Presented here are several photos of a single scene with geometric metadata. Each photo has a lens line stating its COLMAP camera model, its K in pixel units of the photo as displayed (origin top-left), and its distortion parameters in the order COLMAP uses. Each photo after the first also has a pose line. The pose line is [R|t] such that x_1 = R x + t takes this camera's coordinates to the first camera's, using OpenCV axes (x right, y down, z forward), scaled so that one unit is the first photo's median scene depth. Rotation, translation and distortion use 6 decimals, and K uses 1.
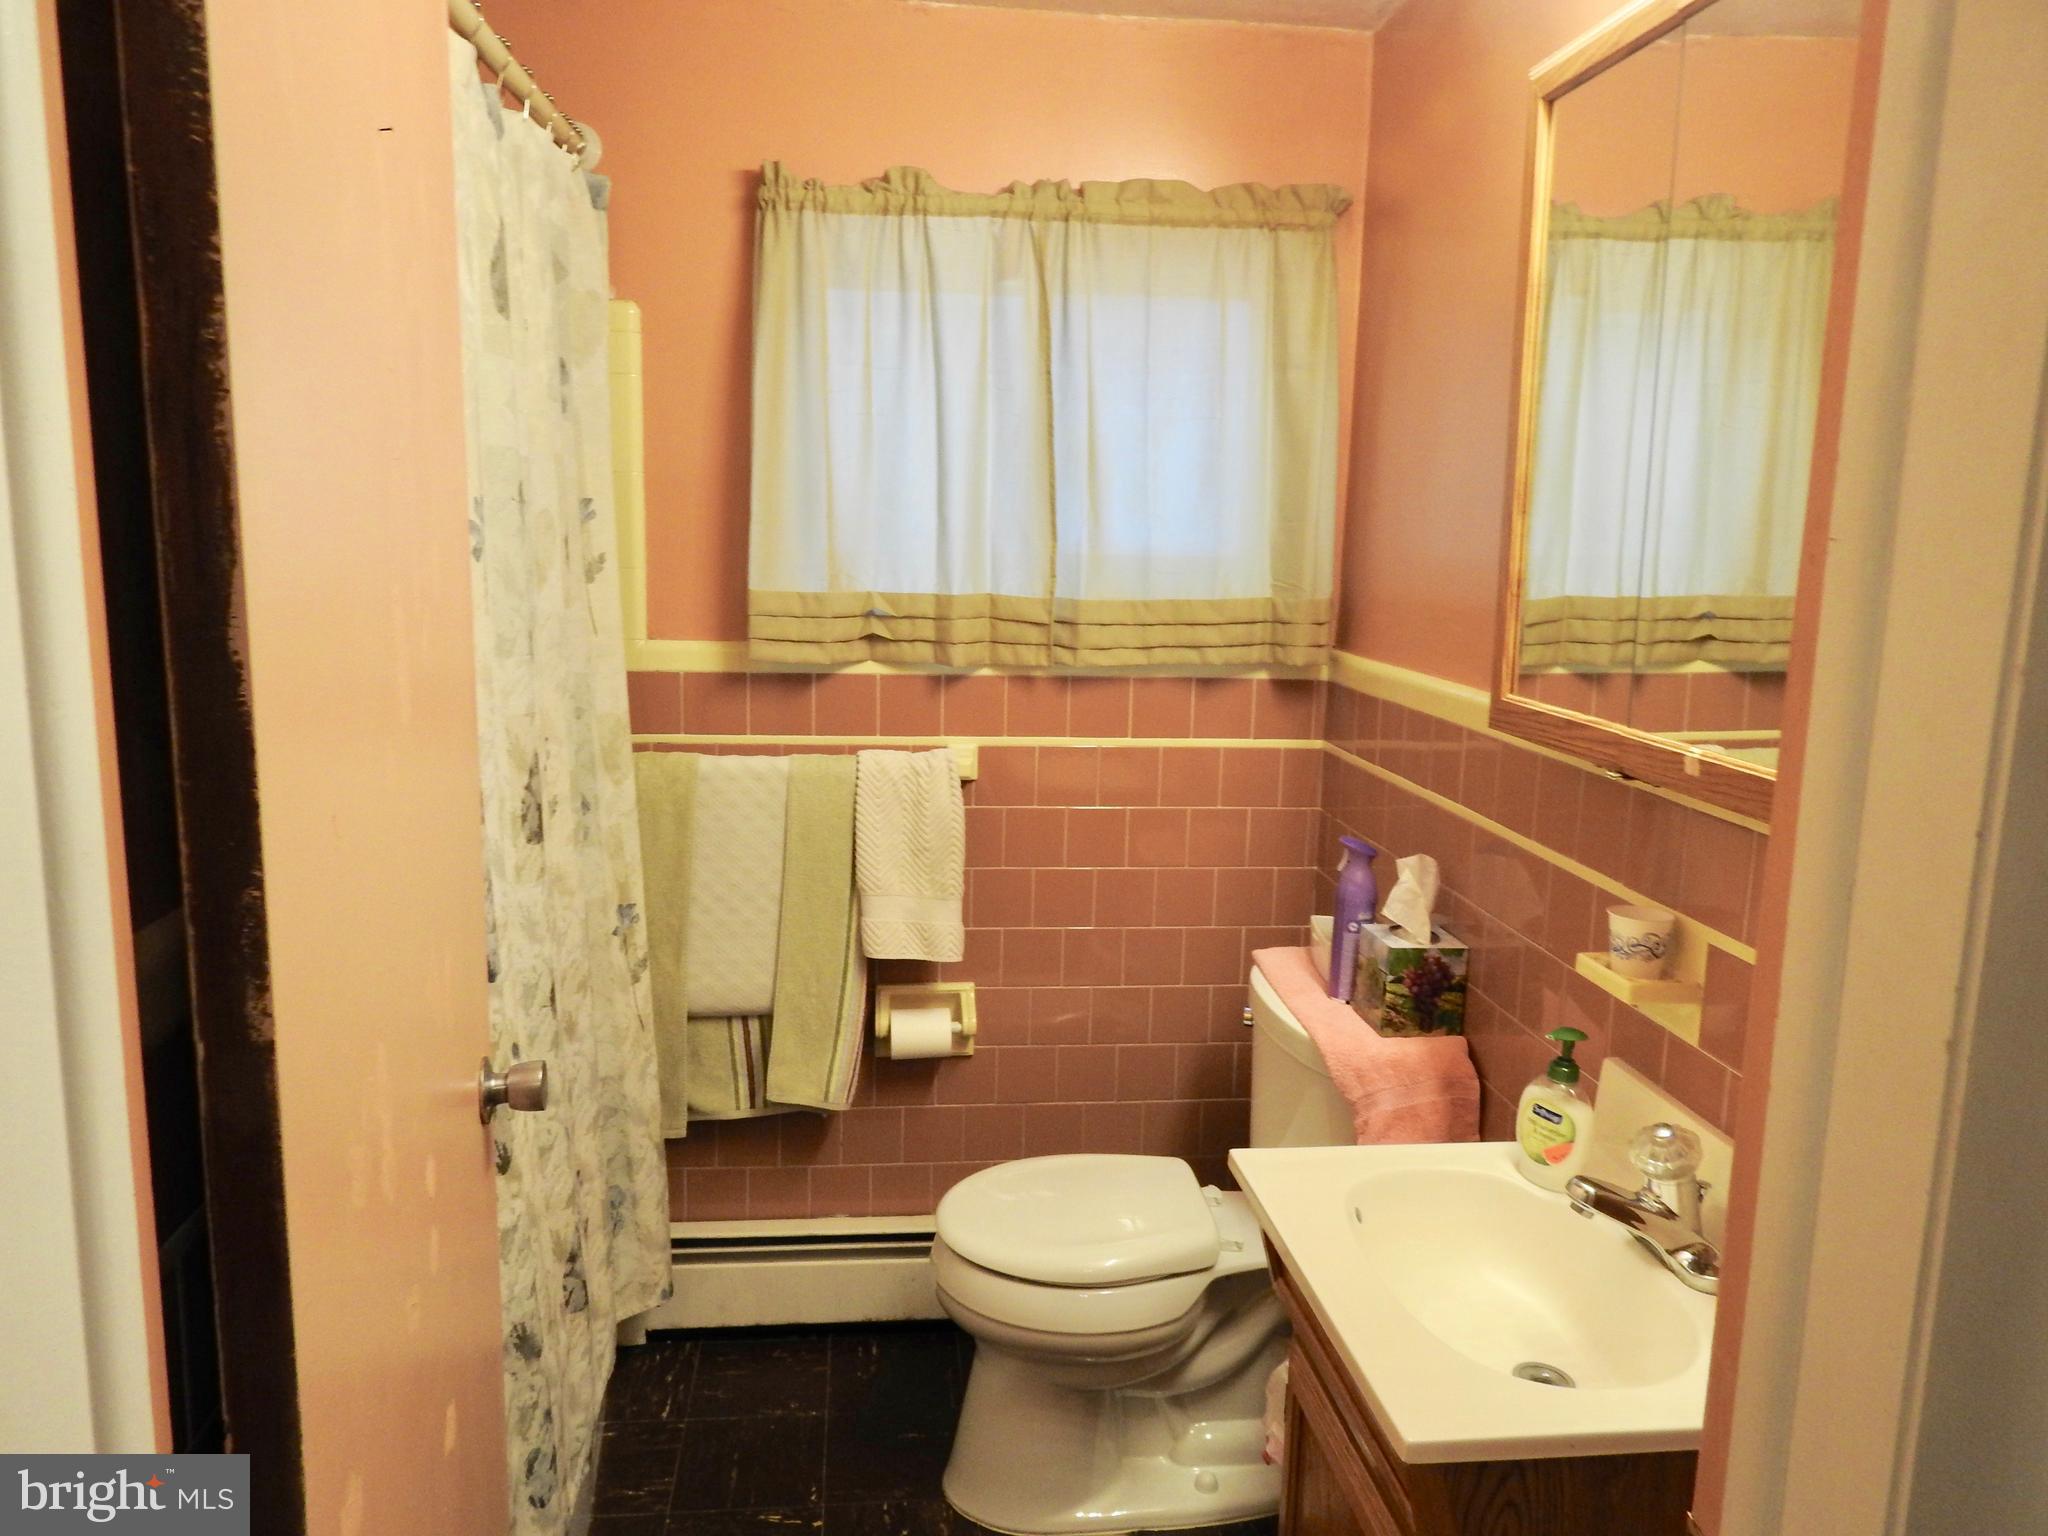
lens RADIAL K [[1466.8, 0, 1031.4], [0, 1466.8, 769.1], [0, 0, 1]] dist [-0.003015, 0.005681]
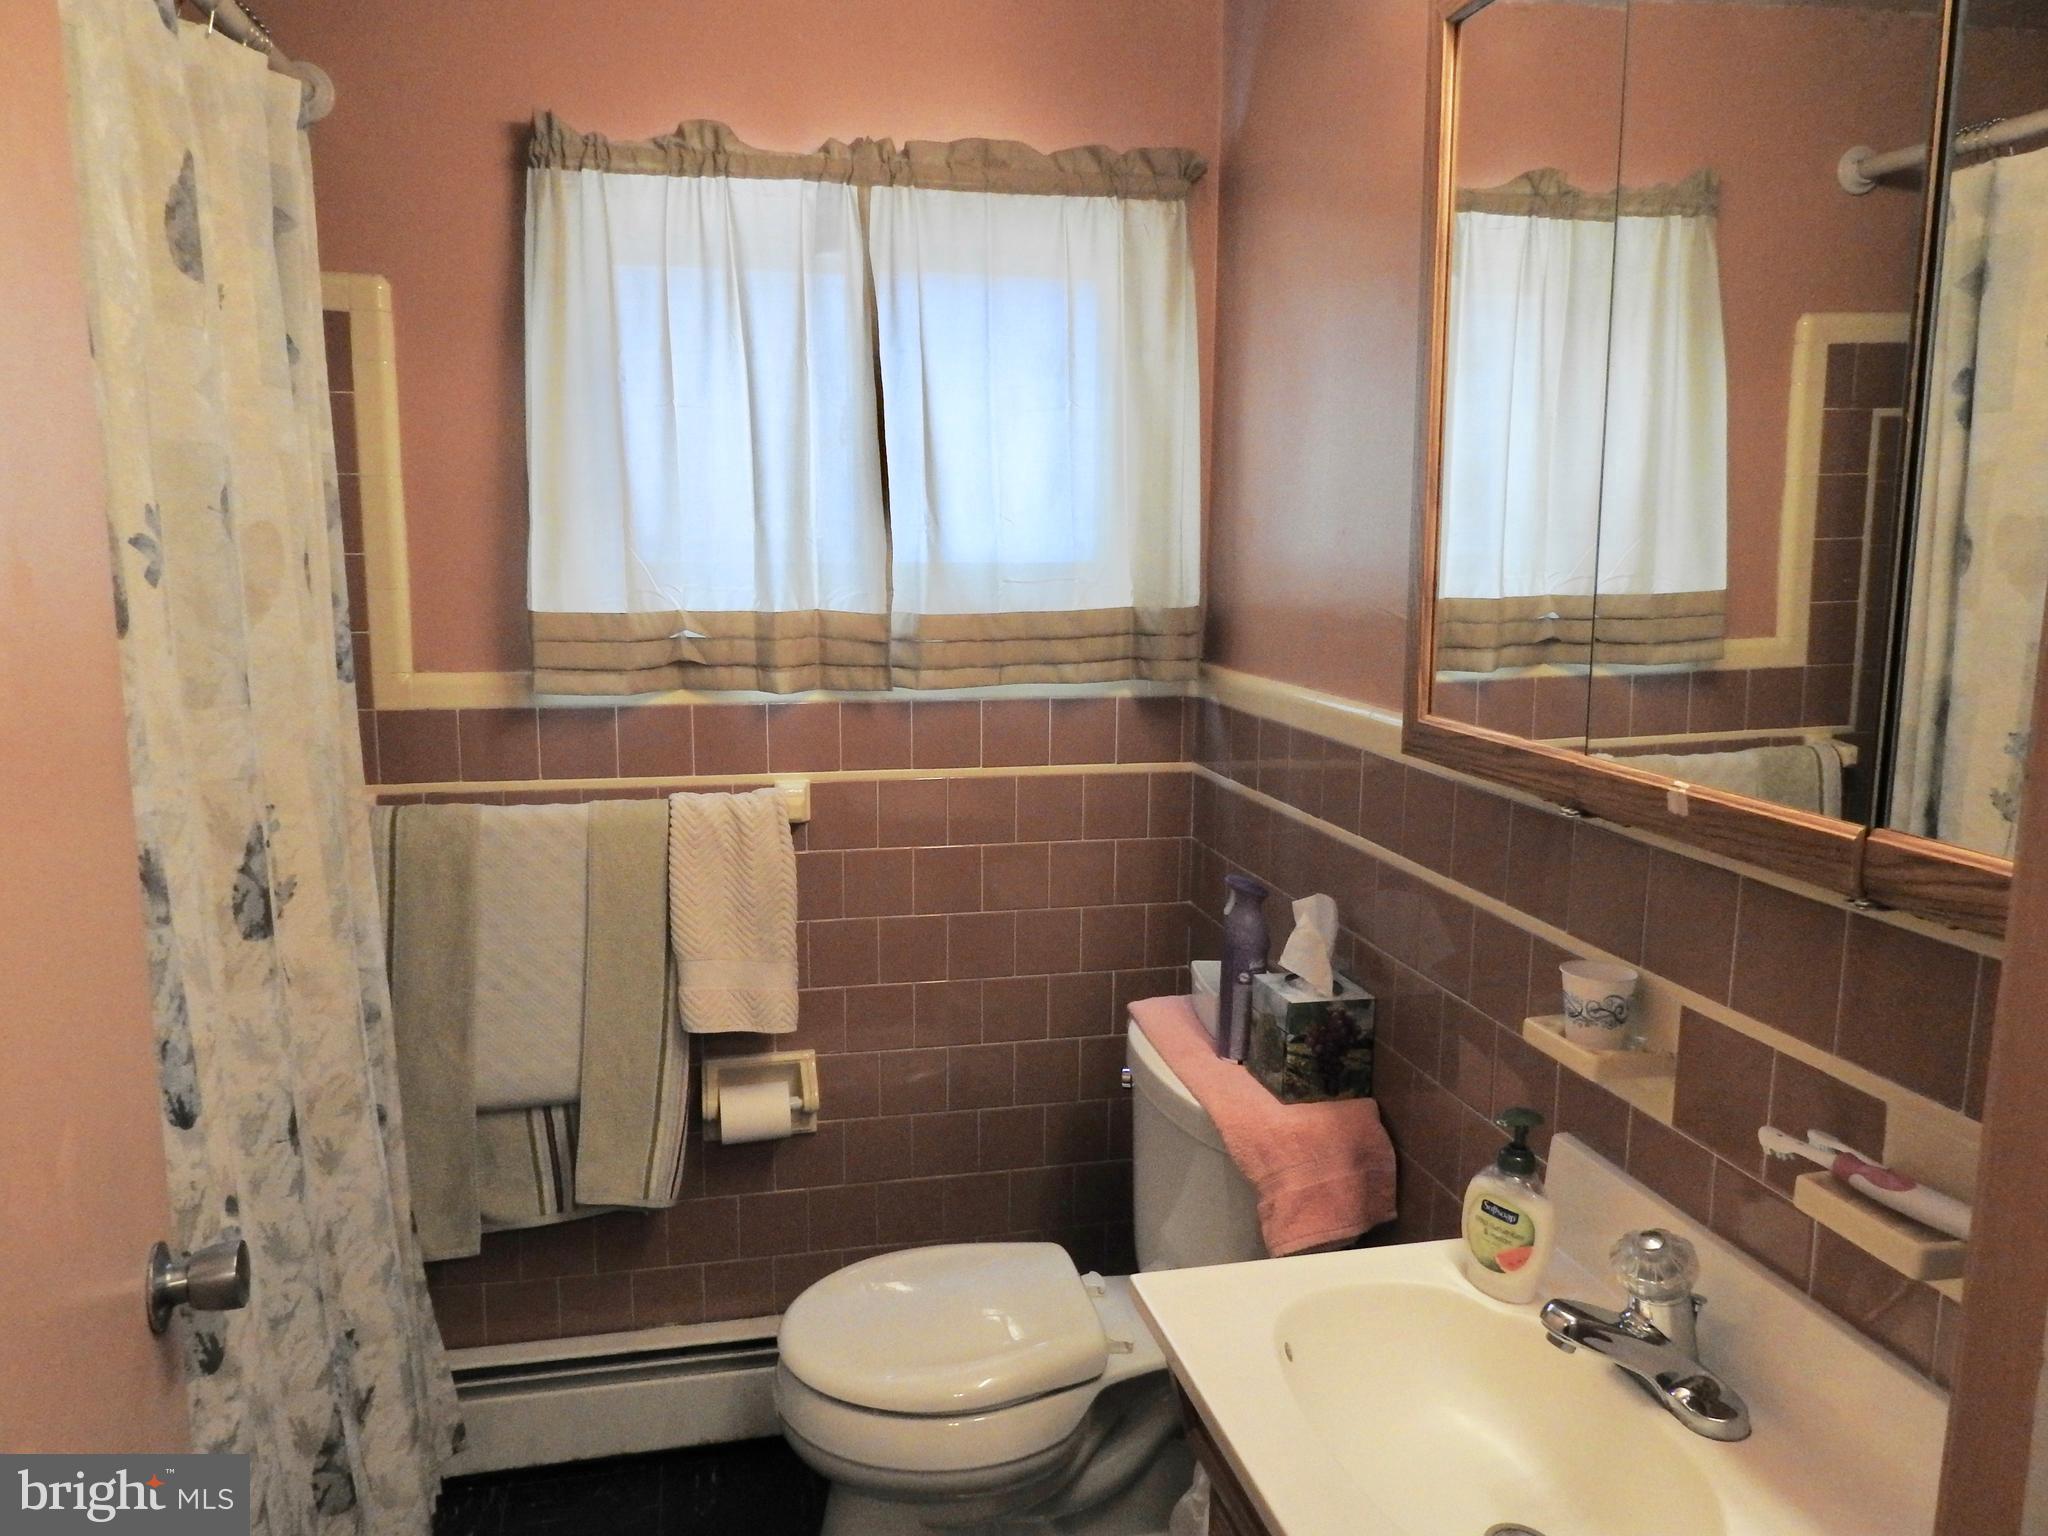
lens RADIAL K [[1466.8, 0, 1011.9], [0, 1466.8, 765.4], [0, 0, 1]] dist [-0.003015, 0.005681]
pose [[0.994602, -0.033456, 0.098227, -0.002152], [0.034211, 0.999397, -0.006008, -0.019229], [-0.097967, 0.009336, 0.995146, 0.129066]]
